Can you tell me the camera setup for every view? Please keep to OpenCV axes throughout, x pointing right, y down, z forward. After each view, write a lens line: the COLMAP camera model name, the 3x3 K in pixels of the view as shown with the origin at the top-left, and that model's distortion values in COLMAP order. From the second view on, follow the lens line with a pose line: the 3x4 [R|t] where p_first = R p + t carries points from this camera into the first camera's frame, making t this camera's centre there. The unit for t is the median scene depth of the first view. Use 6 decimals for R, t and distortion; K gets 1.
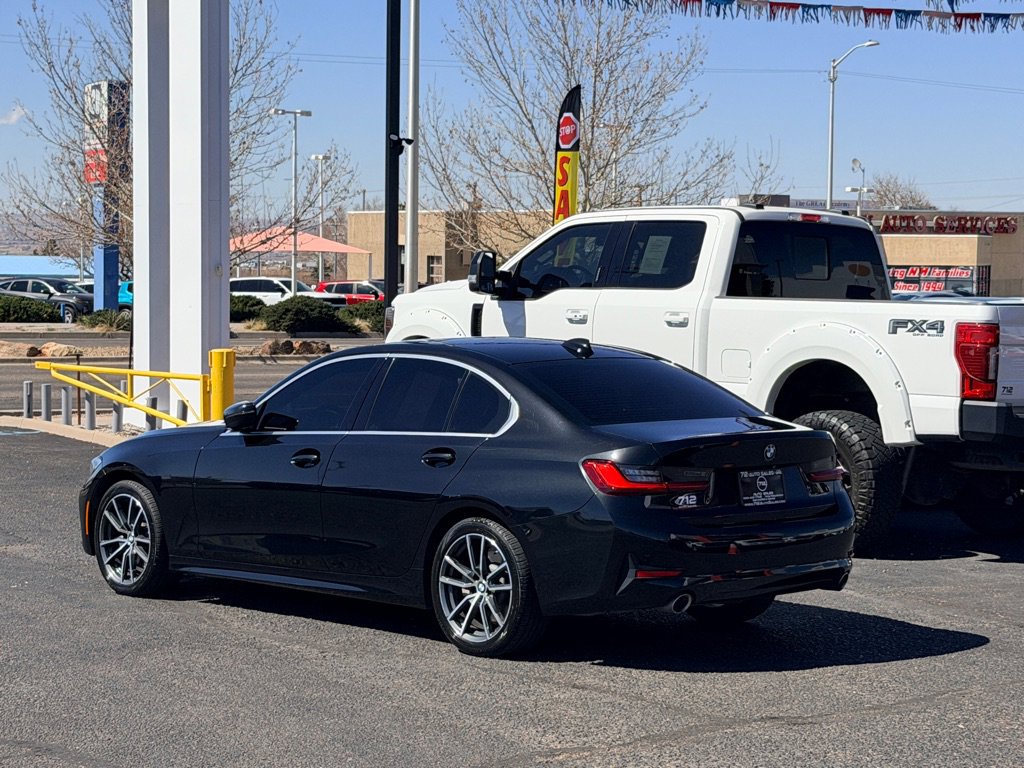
lens RADIAL K [[2304.7, 0, 522.5], [0, 2304.7, 402.9], [0, 0, 1]] dist [0.152190, 0.000000]
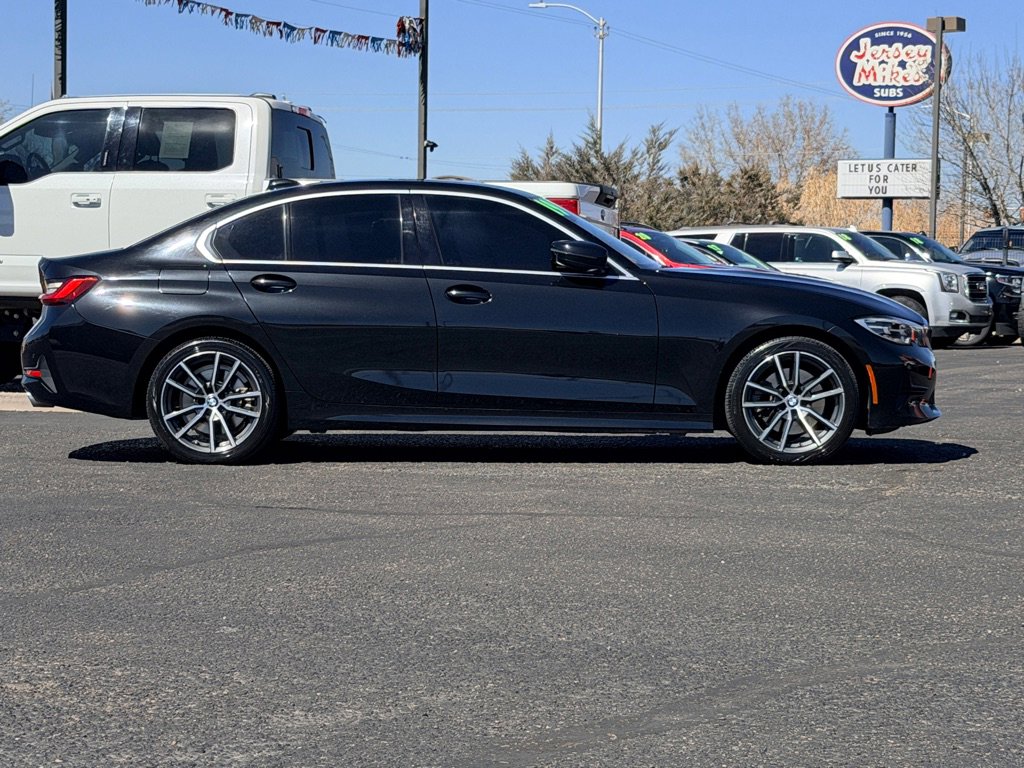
lens RADIAL K [[2304.7, 0, 510.1], [0, 2304.7, 387.0], [0, 0, 1]] dist [0.152190, 0.000000]
pose [[0.796523, -0.029153, 0.603904, -0.447847], [0.032967, 0.999445, 0.004765, 0.045555], [-0.603708, 0.016113, 0.797042, 0.090561]]
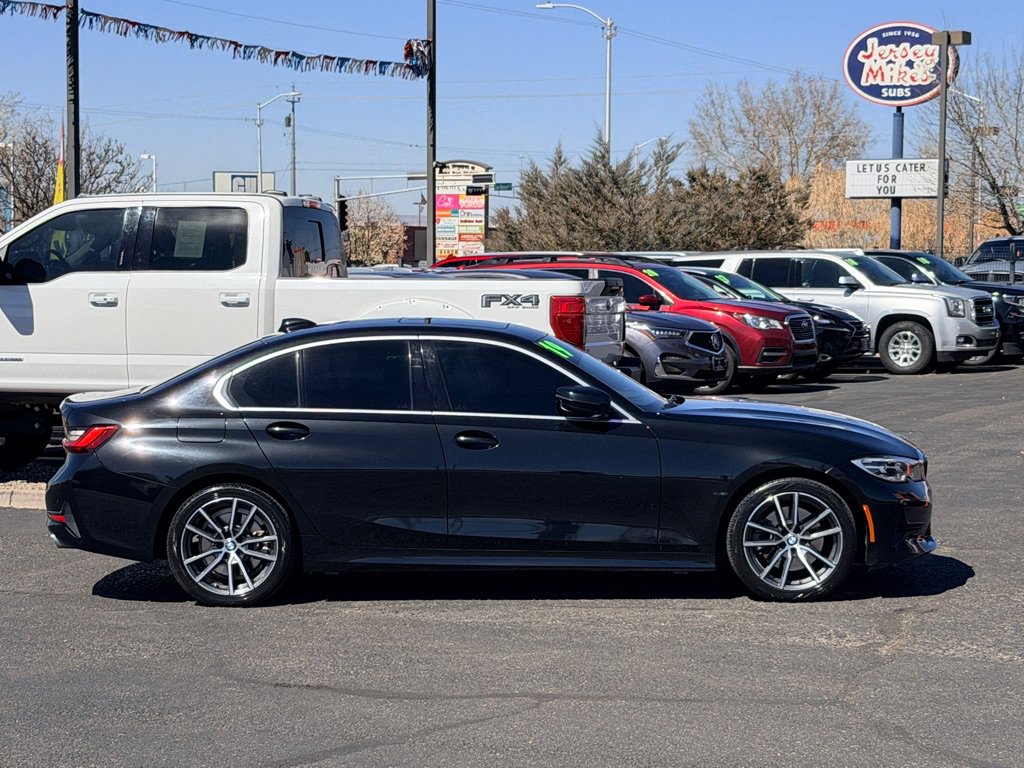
lens RADIAL K [[2304.7, 0, 498.6], [0, 2304.7, 406.5], [0, 0, 1]] dist [0.152190, 0.000000]
pose [[0.802368, -0.052013, 0.594559, -0.458293], [0.045165, 0.998630, 0.026410, -0.009453], [-0.595118, 0.005663, 0.803618, 0.070246]]
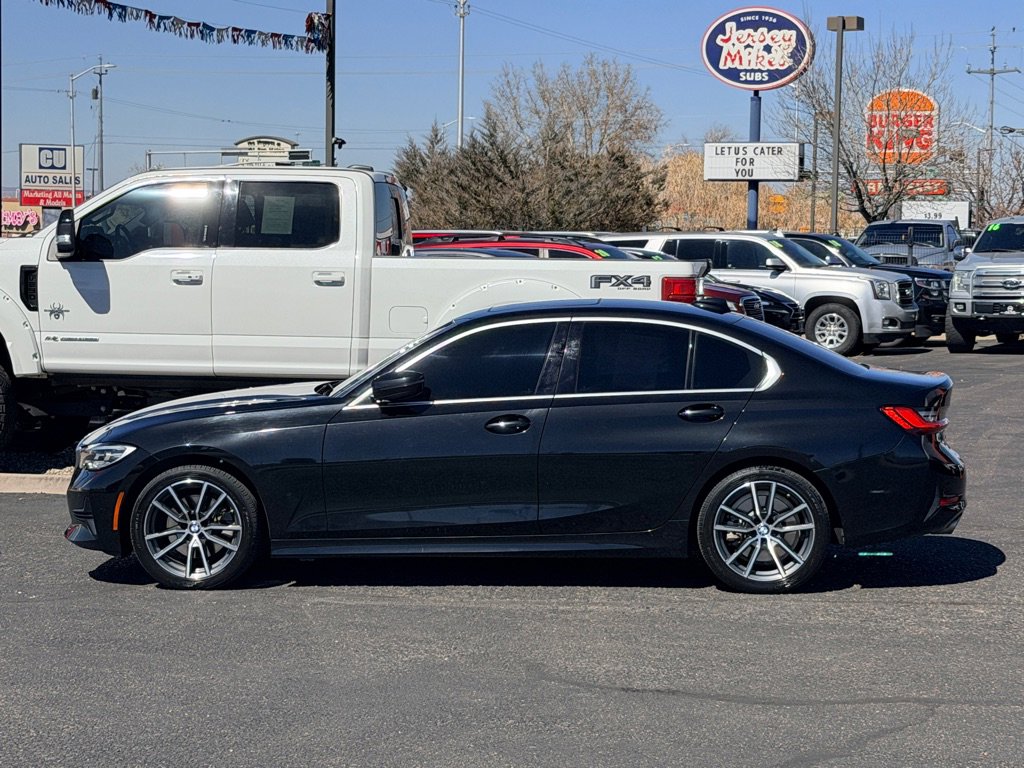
lens RADIAL K [[2304.7, 0, 505.9], [0, 2304.7, 358.6], [0, 0, 1]] dist [0.152190, 0.000000]
pose [[0.735740, -0.042150, 0.675951, -0.552020], [0.039330, 0.999036, 0.019488, -0.017199], [-0.676121, 0.012247, 0.736689, 0.189354]]
